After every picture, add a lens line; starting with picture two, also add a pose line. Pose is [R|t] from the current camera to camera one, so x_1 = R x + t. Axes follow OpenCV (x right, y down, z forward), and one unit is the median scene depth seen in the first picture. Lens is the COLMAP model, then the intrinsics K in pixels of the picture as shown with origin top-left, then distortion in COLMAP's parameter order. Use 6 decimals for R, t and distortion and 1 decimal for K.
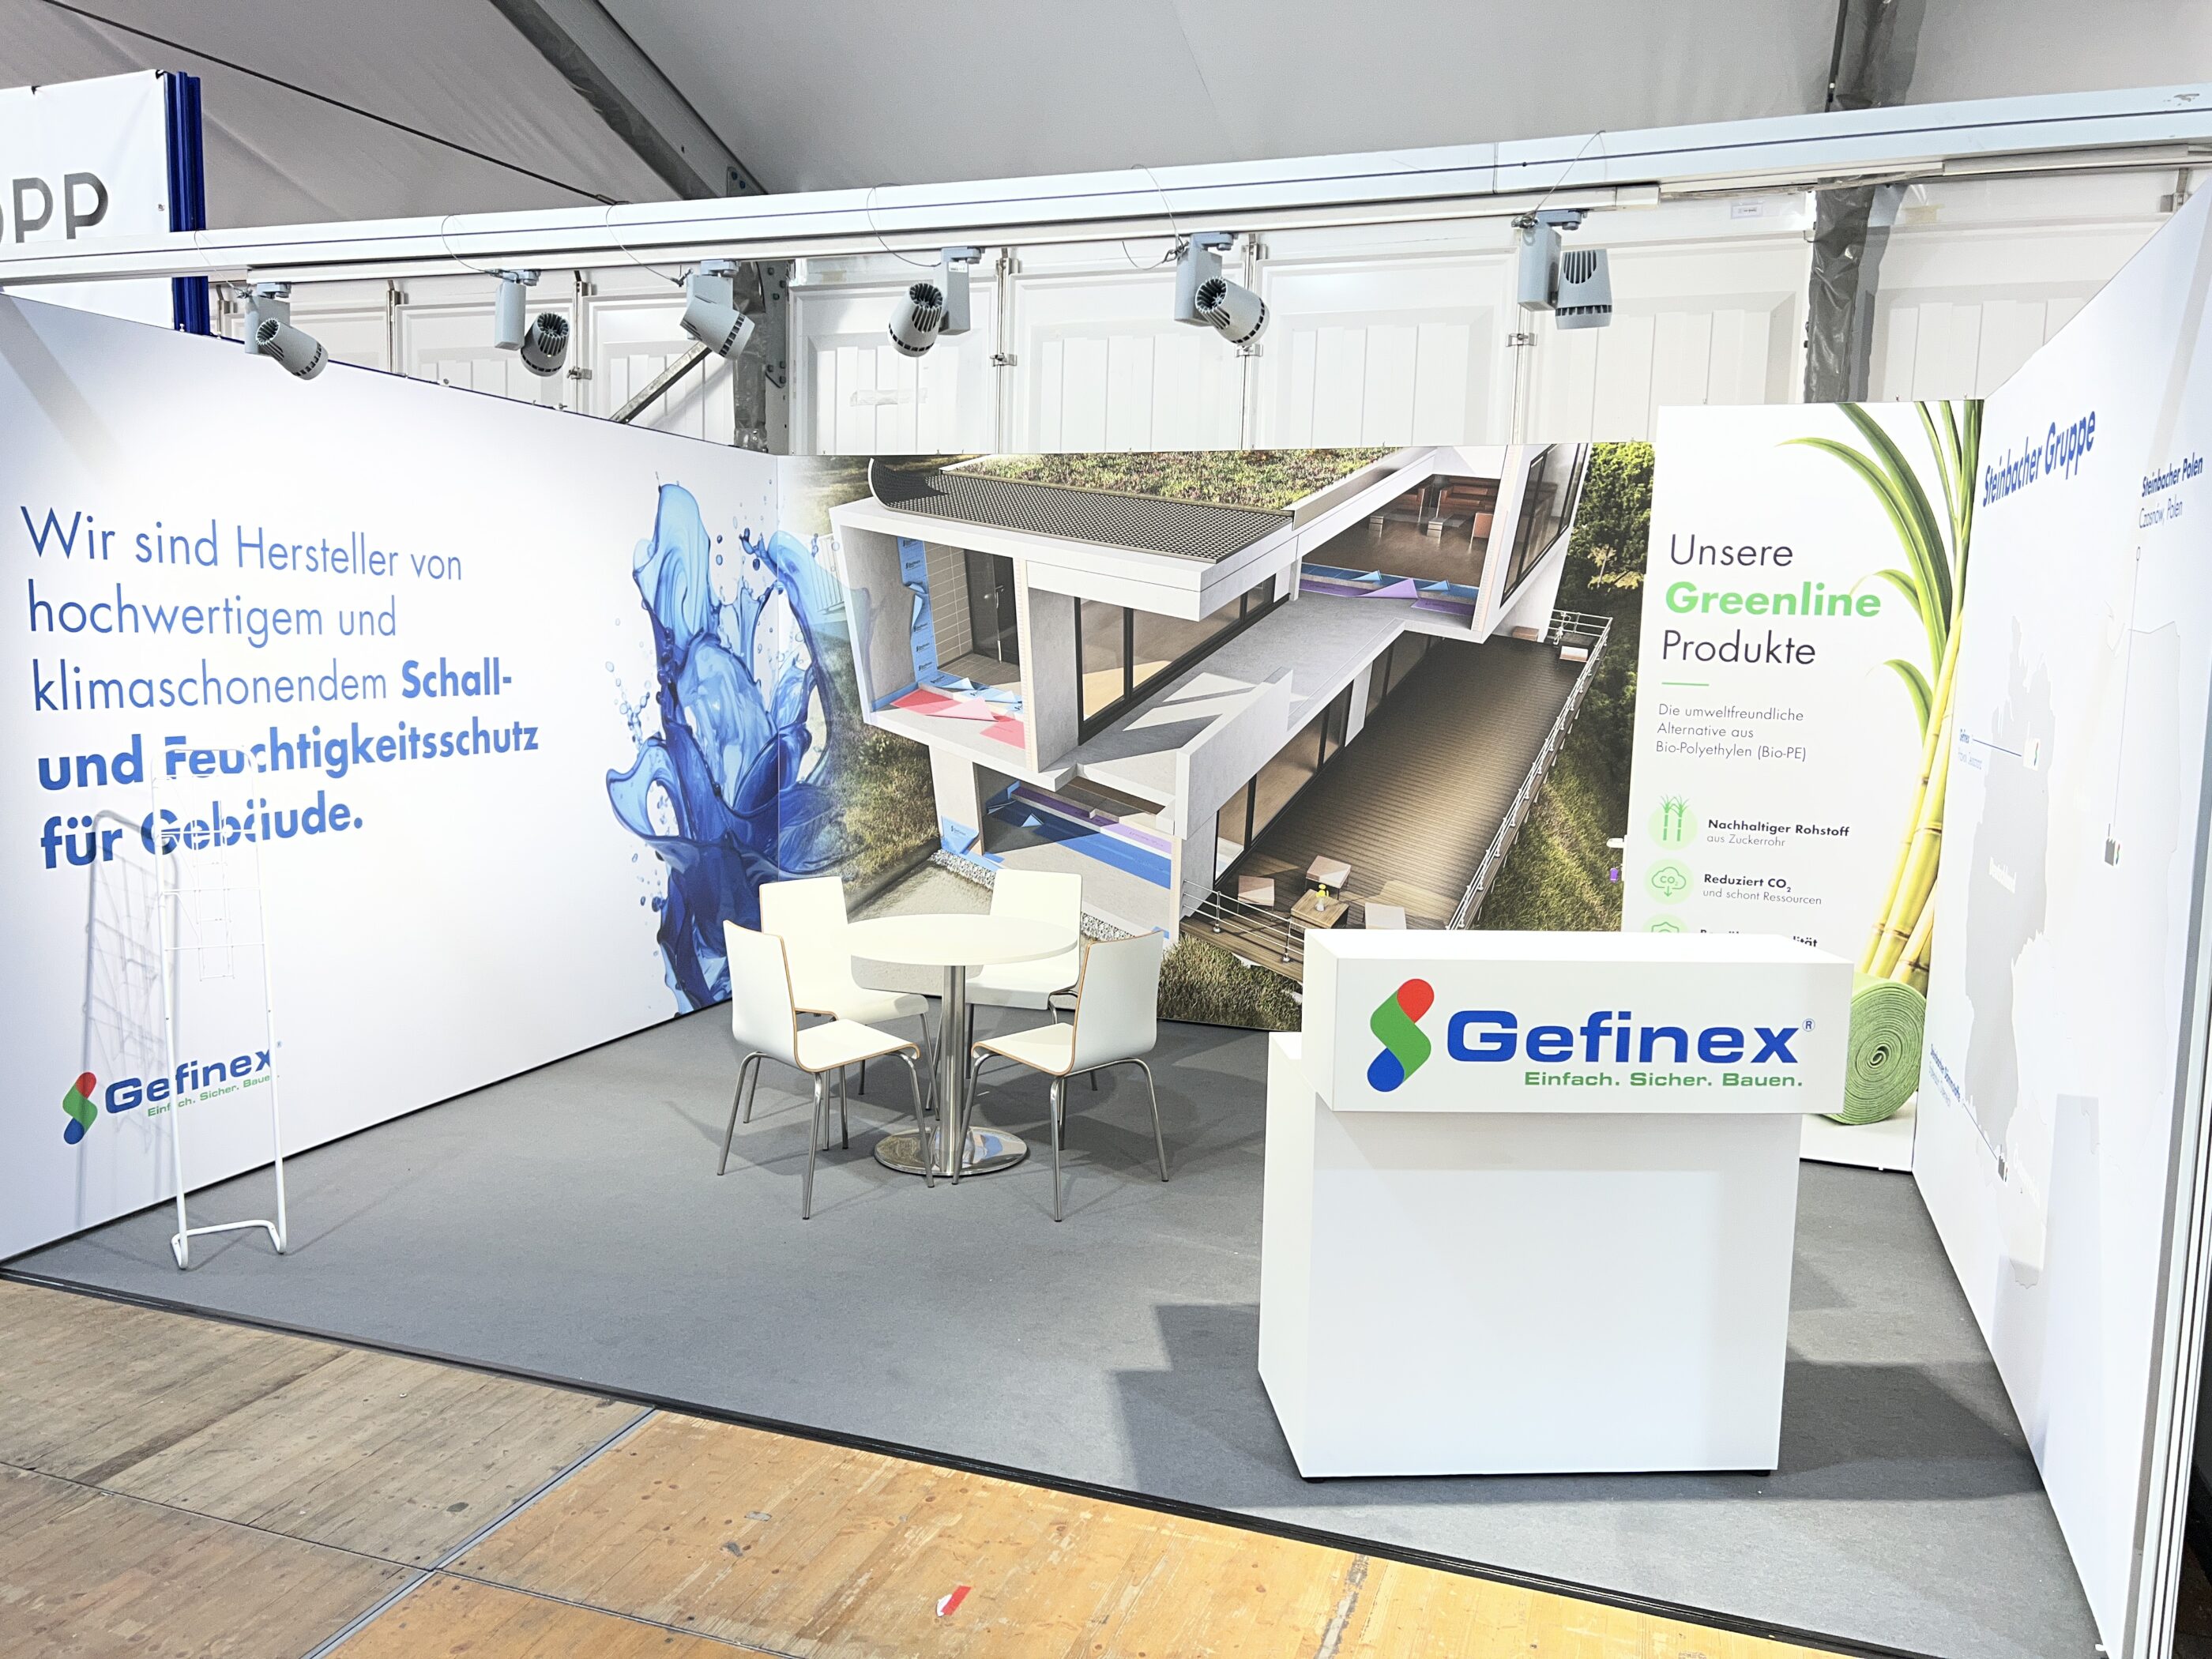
lens RADIAL K [[1692.9, 0, 1135.0], [0, 1692.9, 903.1], [0, 0, 1]] dist [0.037998, -0.049218]
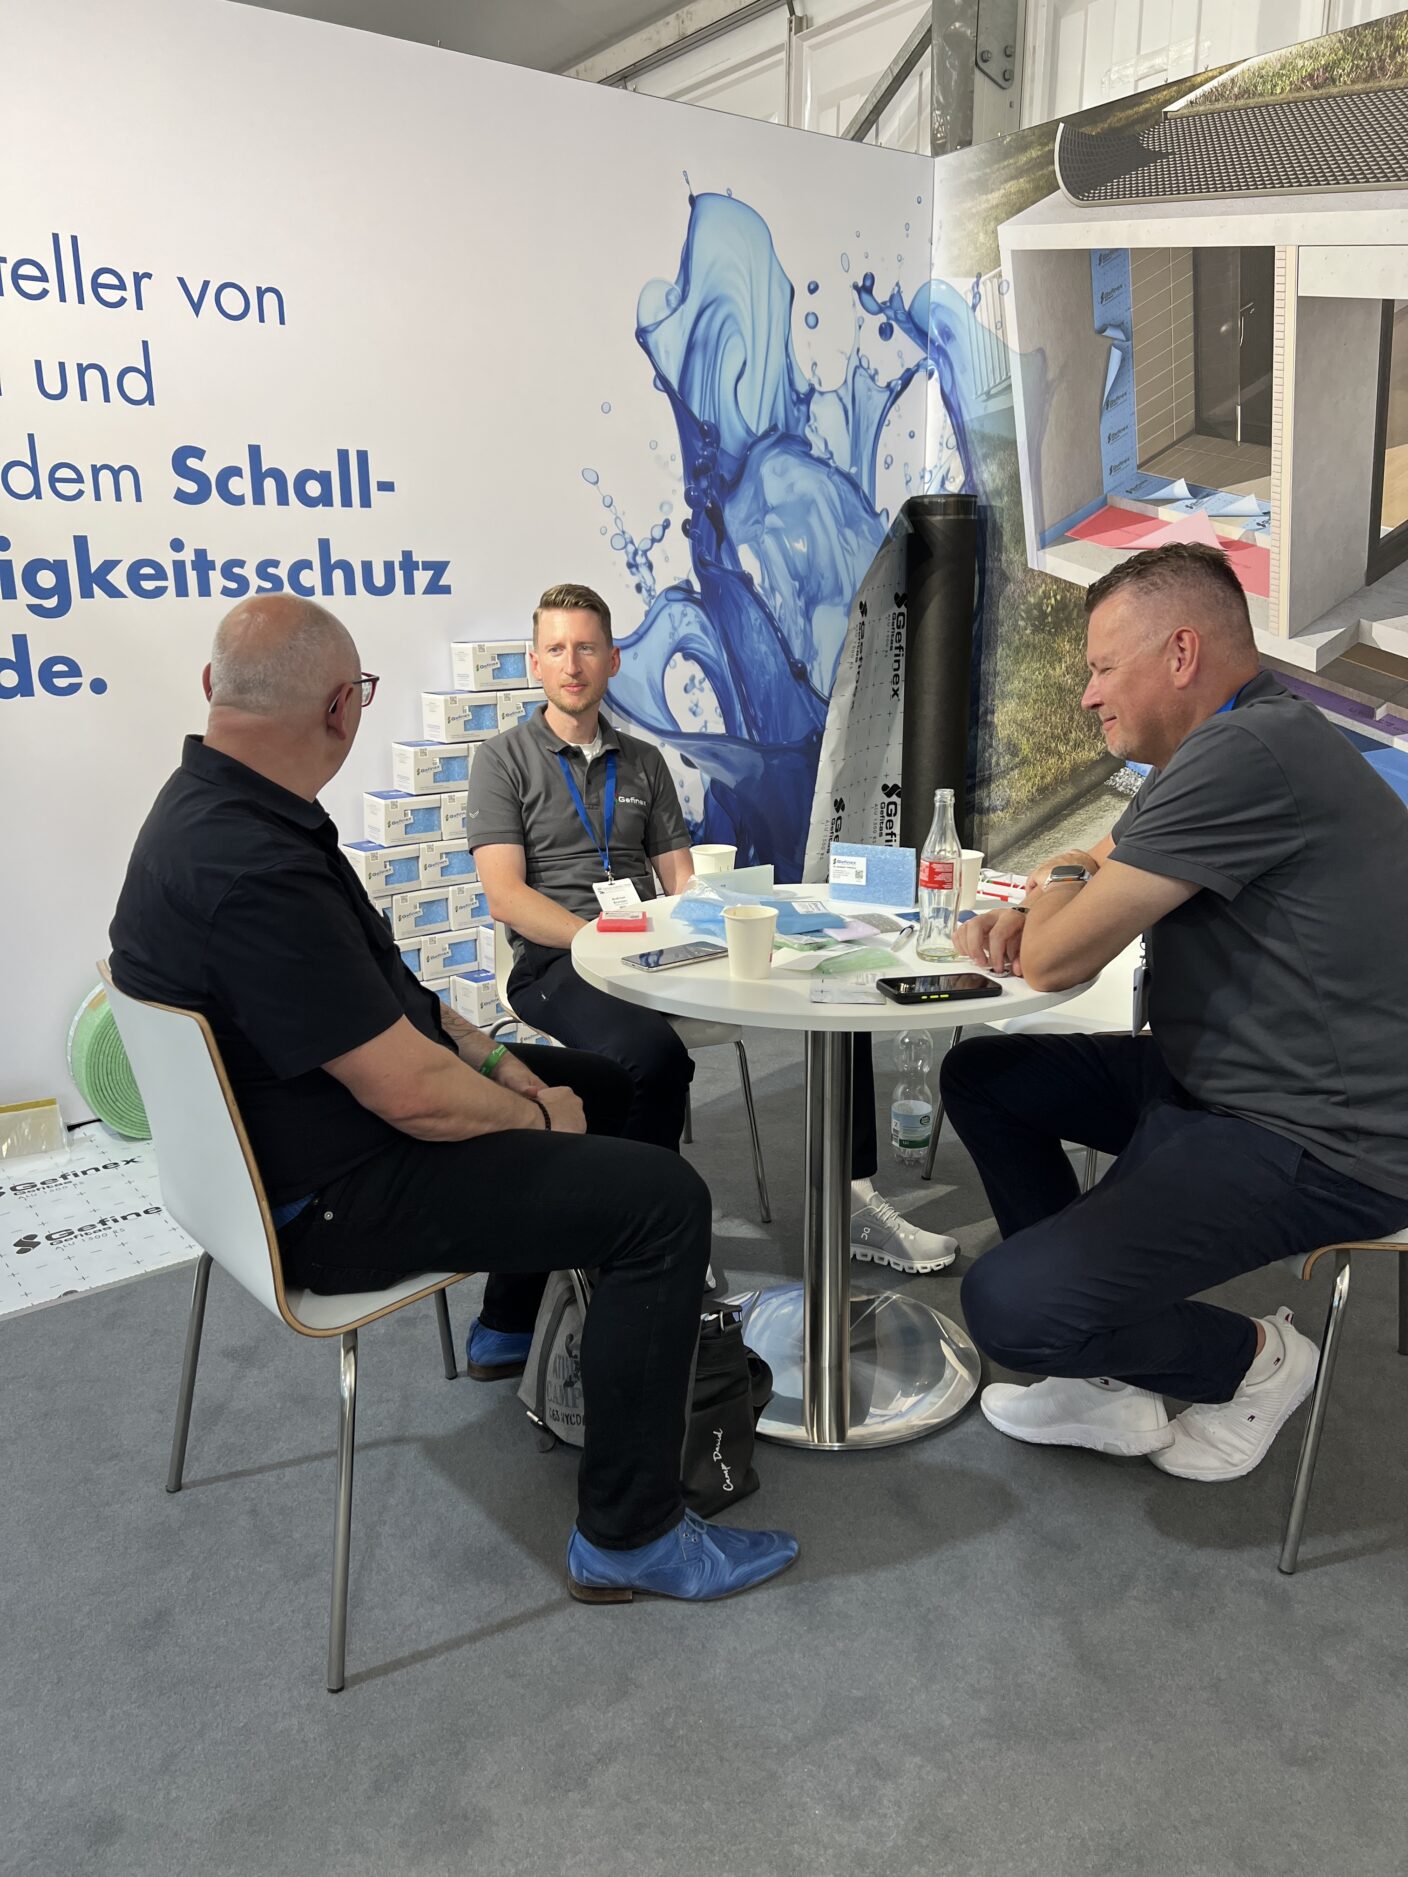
lens RADIAL K [[1436.5, 0, 684.1], [0, 1436.5, 975.5], [0, 0, 1]] dist [0.037998, -0.049218]
pose [[0.820822, 0.116011, -0.559279, 0.065279], [-0.056975, 0.990903, 0.121924, -0.011834], [0.568336, -0.068213, 0.819964, 0.492067]]
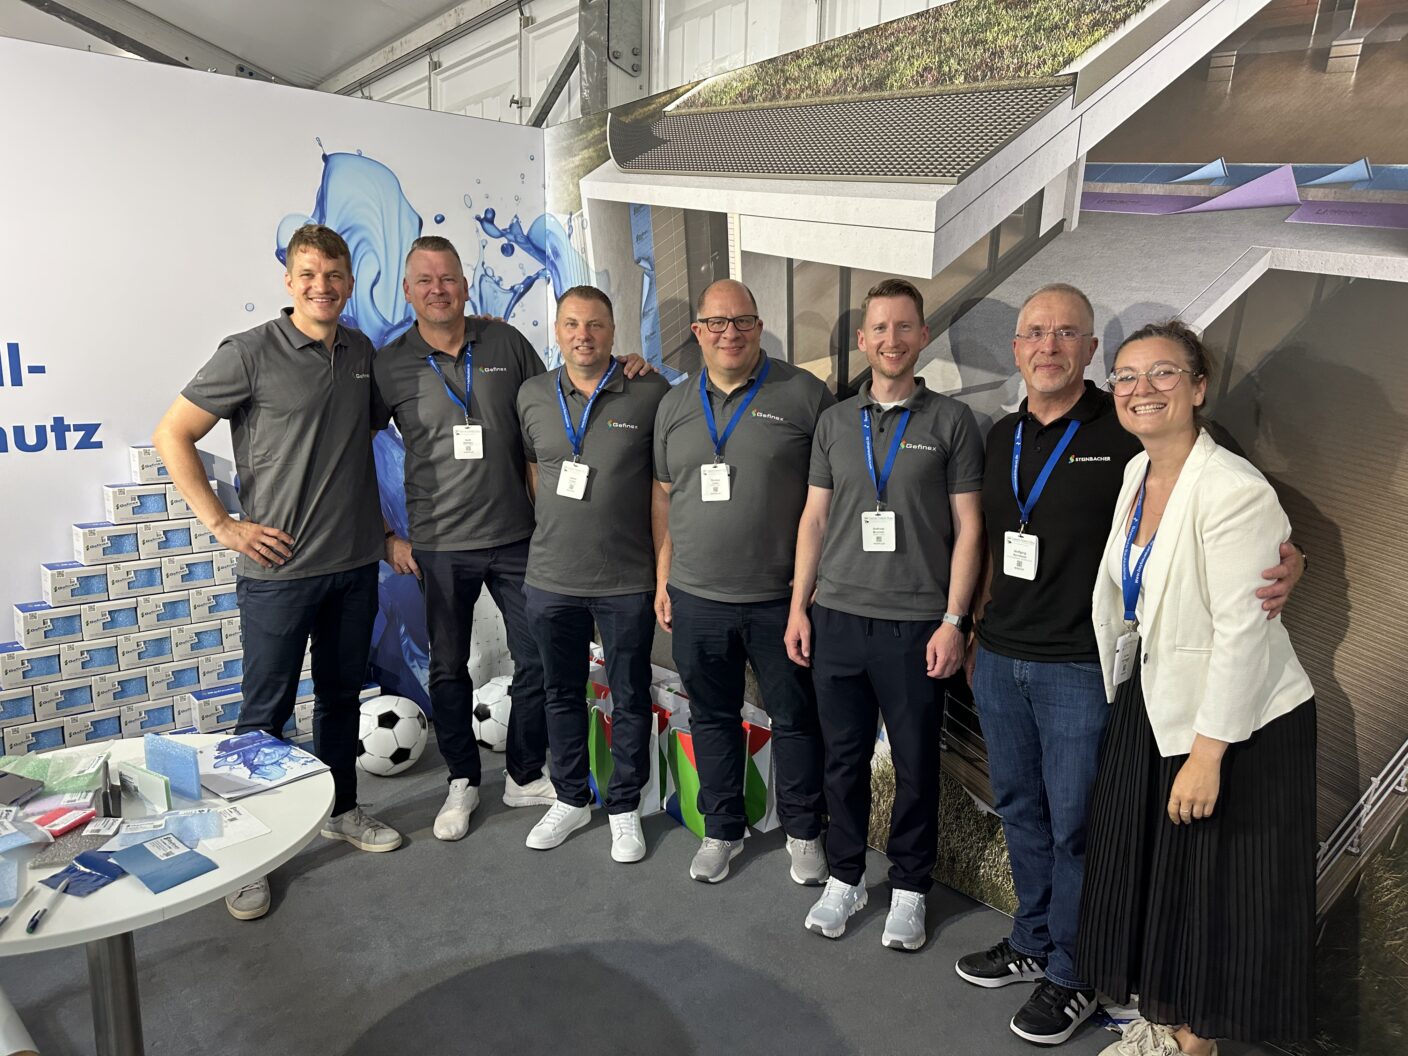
lens RADIAL K [[1015.8, 0, 712.0], [0, 1015.8, 548.1], [0, 0, 1]] dist [0.006330, -0.021470]
pose [[0.851155, 0.083094, -0.518295, 0.175373], [-0.074911, 0.996513, 0.036742, -0.071954], [0.519541, 0.007553, 0.854412, 0.624919]]
